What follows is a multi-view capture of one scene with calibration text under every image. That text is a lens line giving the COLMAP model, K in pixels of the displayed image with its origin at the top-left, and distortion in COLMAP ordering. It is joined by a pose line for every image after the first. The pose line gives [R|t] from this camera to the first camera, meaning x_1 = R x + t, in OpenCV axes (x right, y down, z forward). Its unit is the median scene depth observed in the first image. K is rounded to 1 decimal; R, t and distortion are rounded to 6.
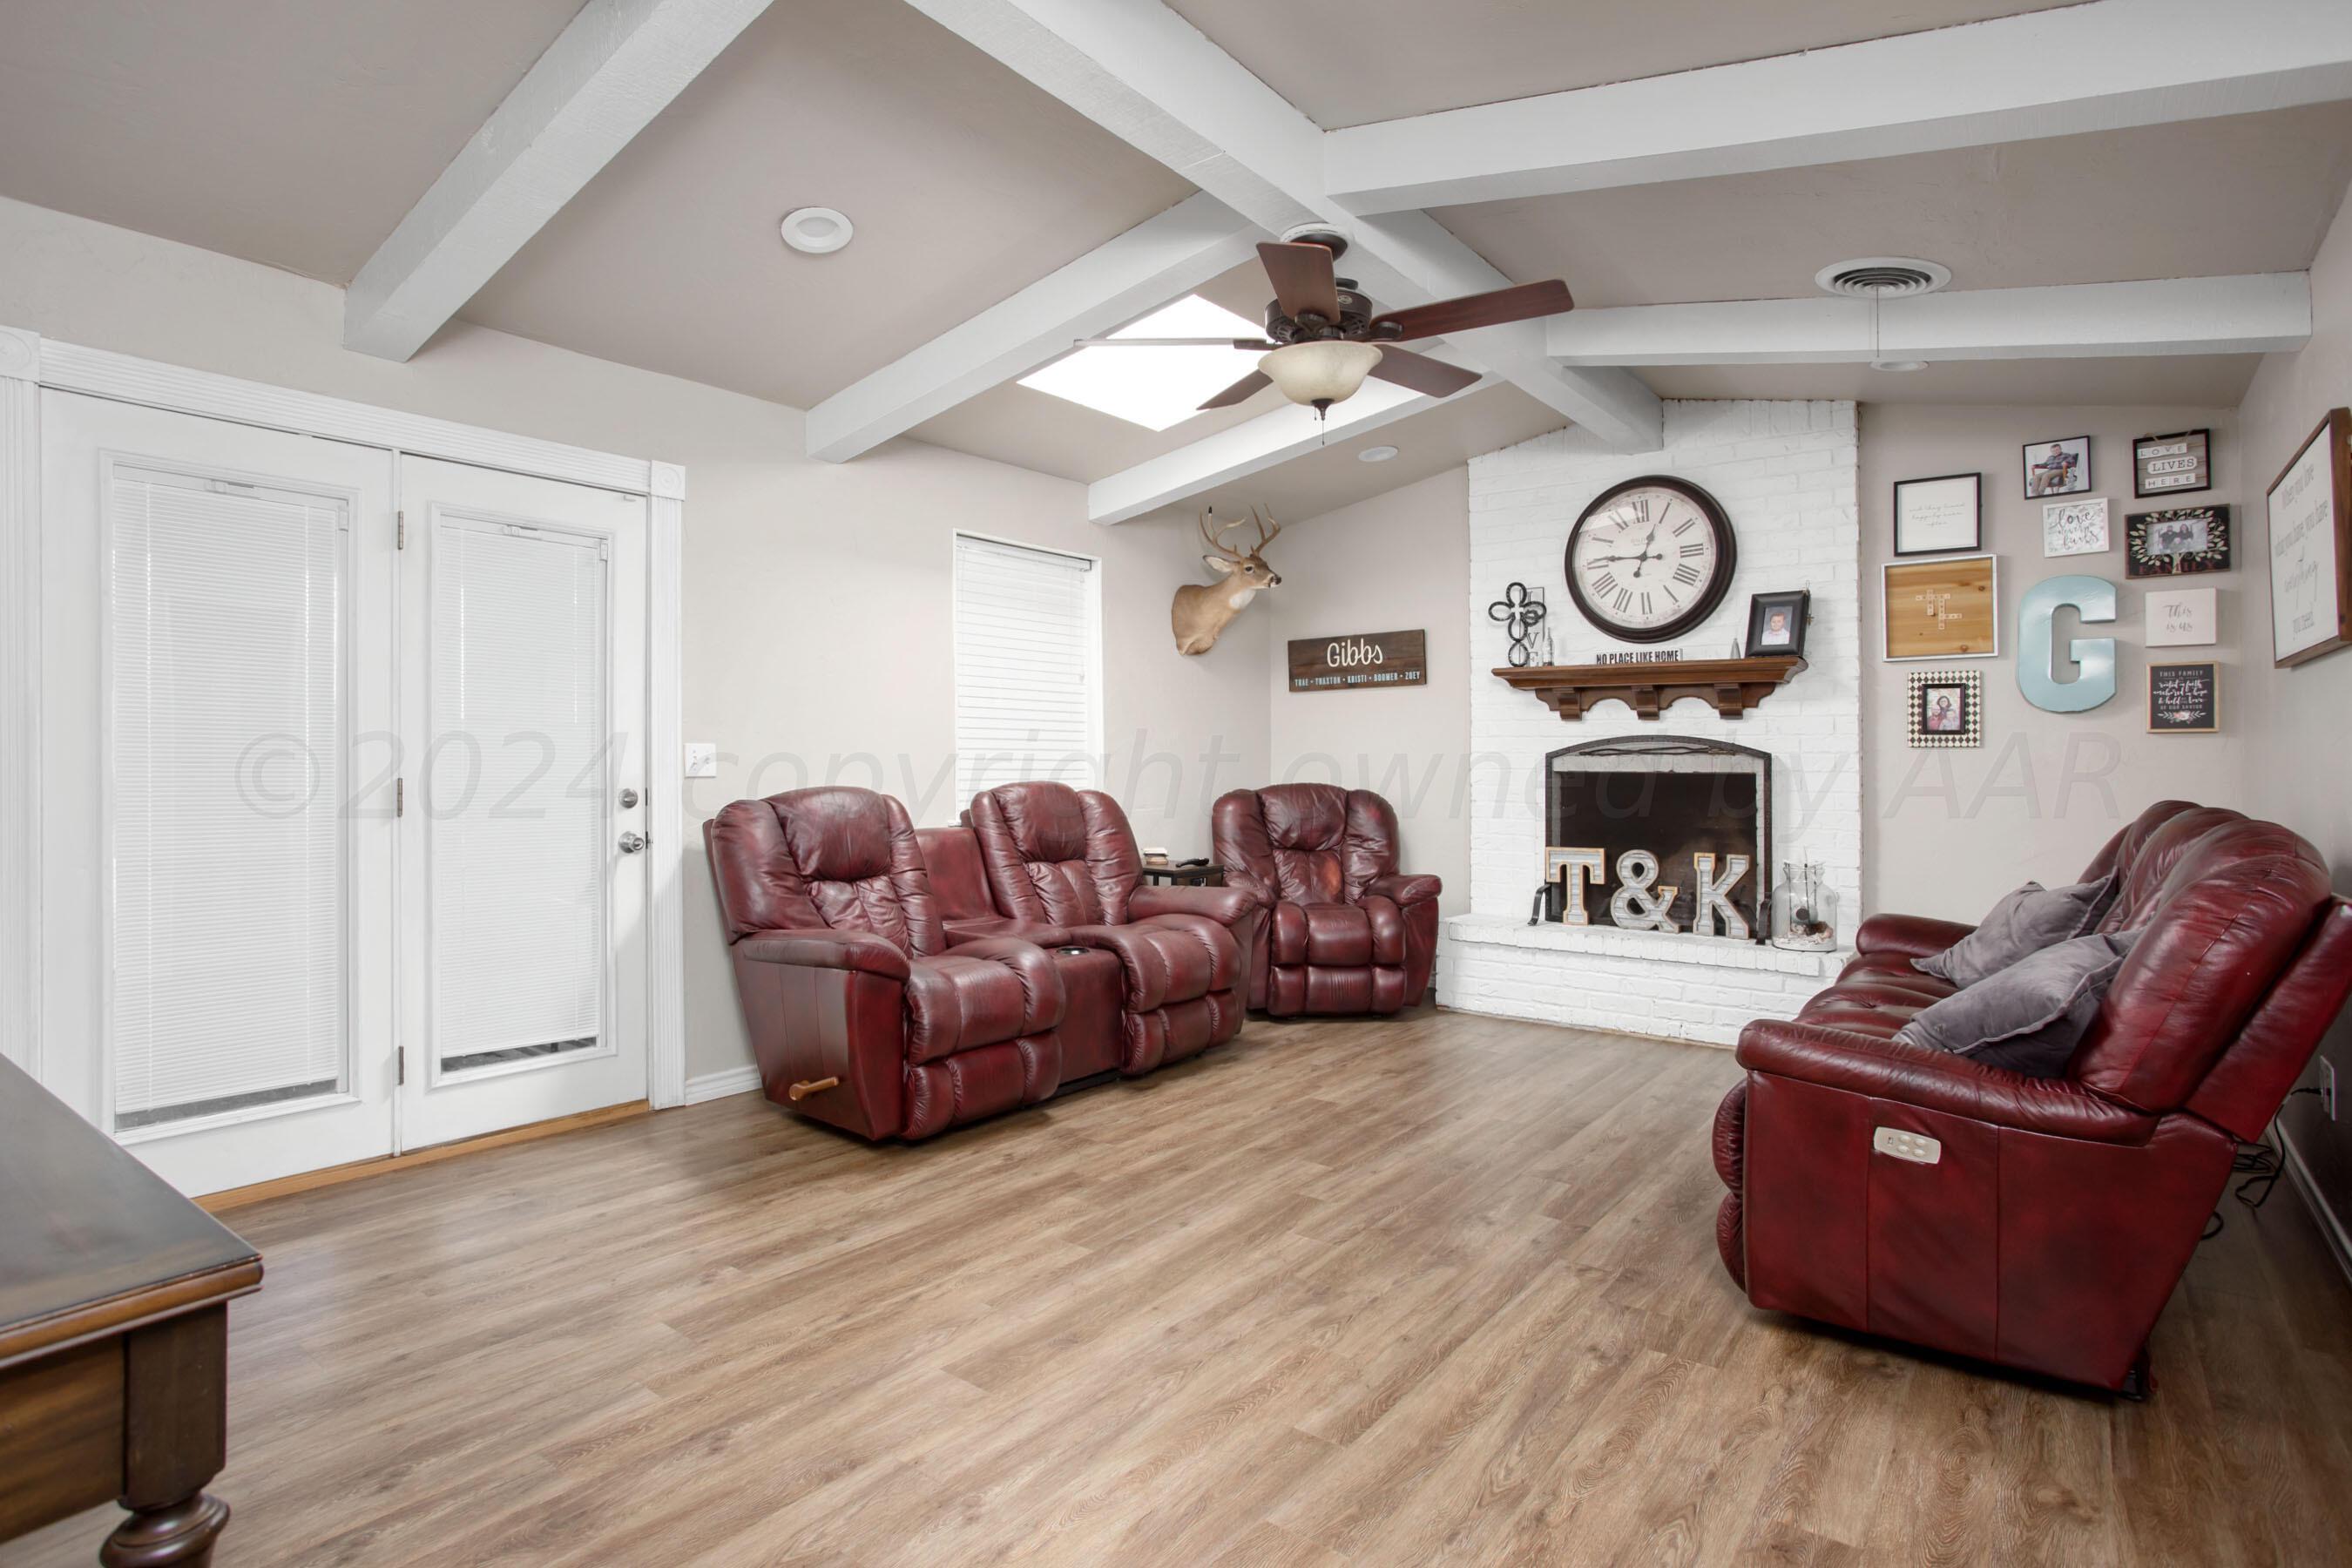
lens RADIAL K [[1182.2, 0, 1183.9], [0, 1182.2, 770.5], [0, 0, 1]] dist [-0.052515, 0.020757]
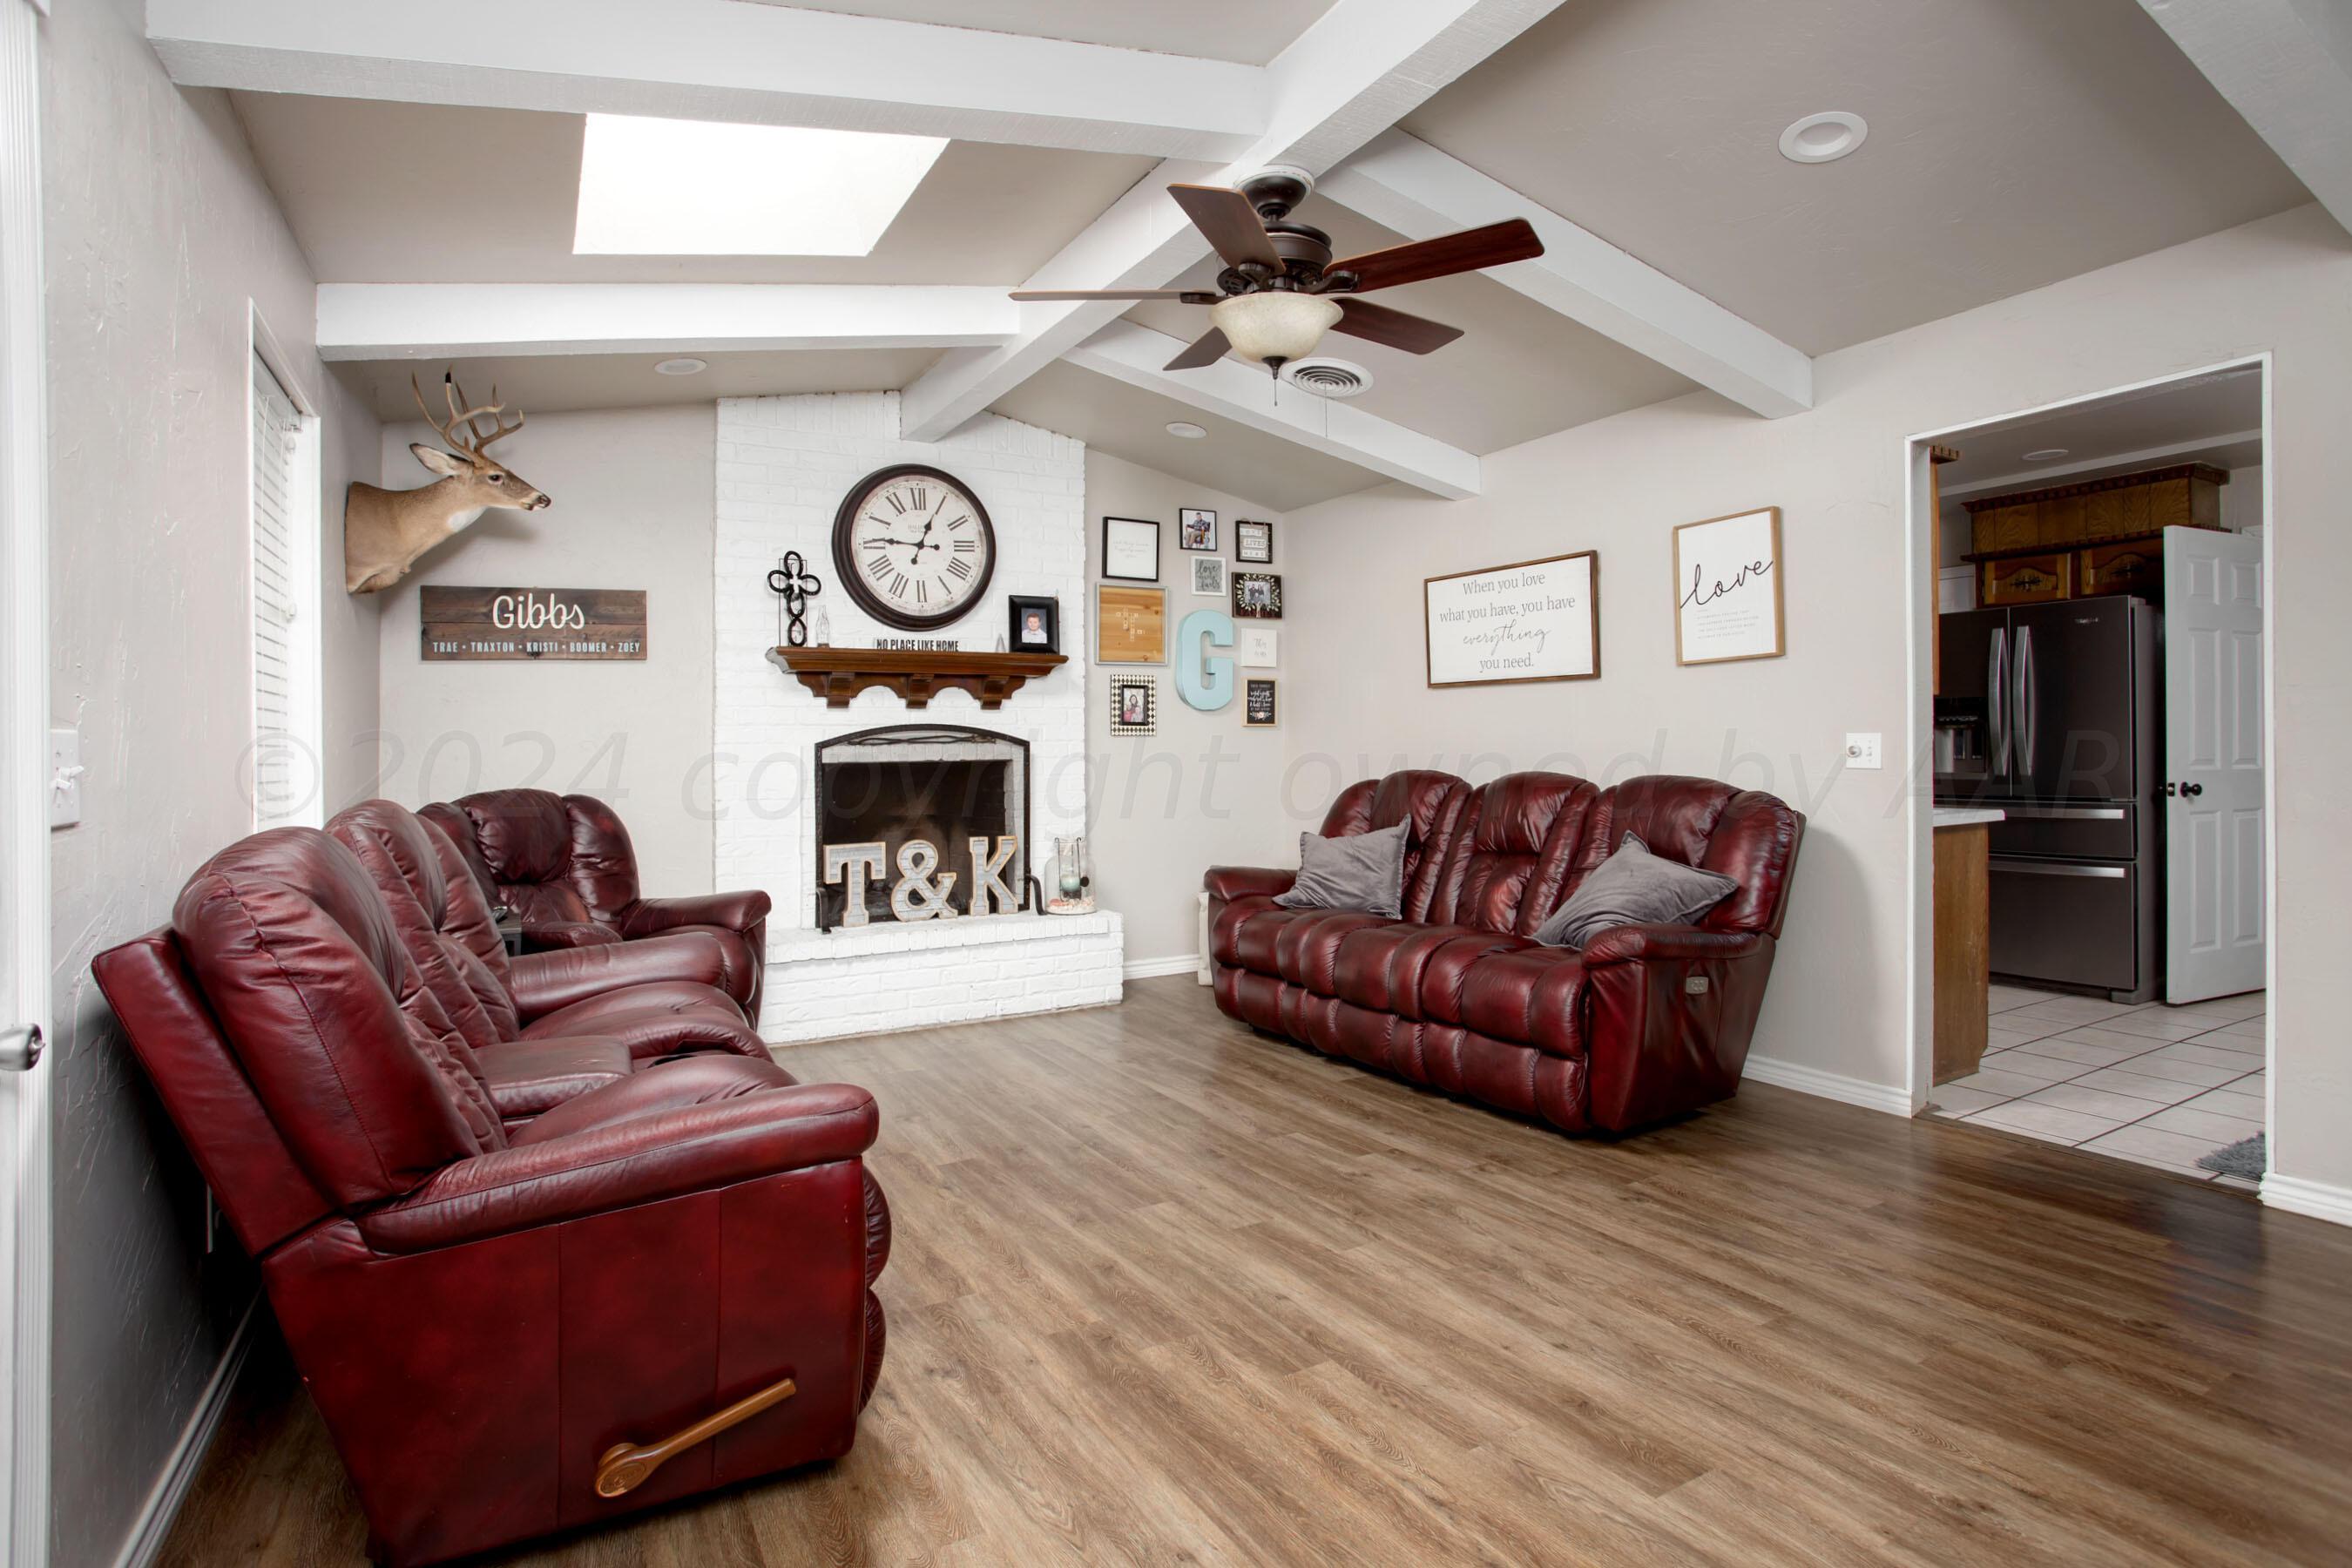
lens RADIAL K [[1182.2, 0, 1169.8], [0, 1182.2, 770.6], [0, 0, 1]] dist [-0.052515, 0.020757]
pose [[0.388322, -0.026599, 0.921140, -0.557938], [0.020134, 0.999590, 0.020376, -0.009010], [-0.921304, 0.010633, 0.388698, 0.517980]]
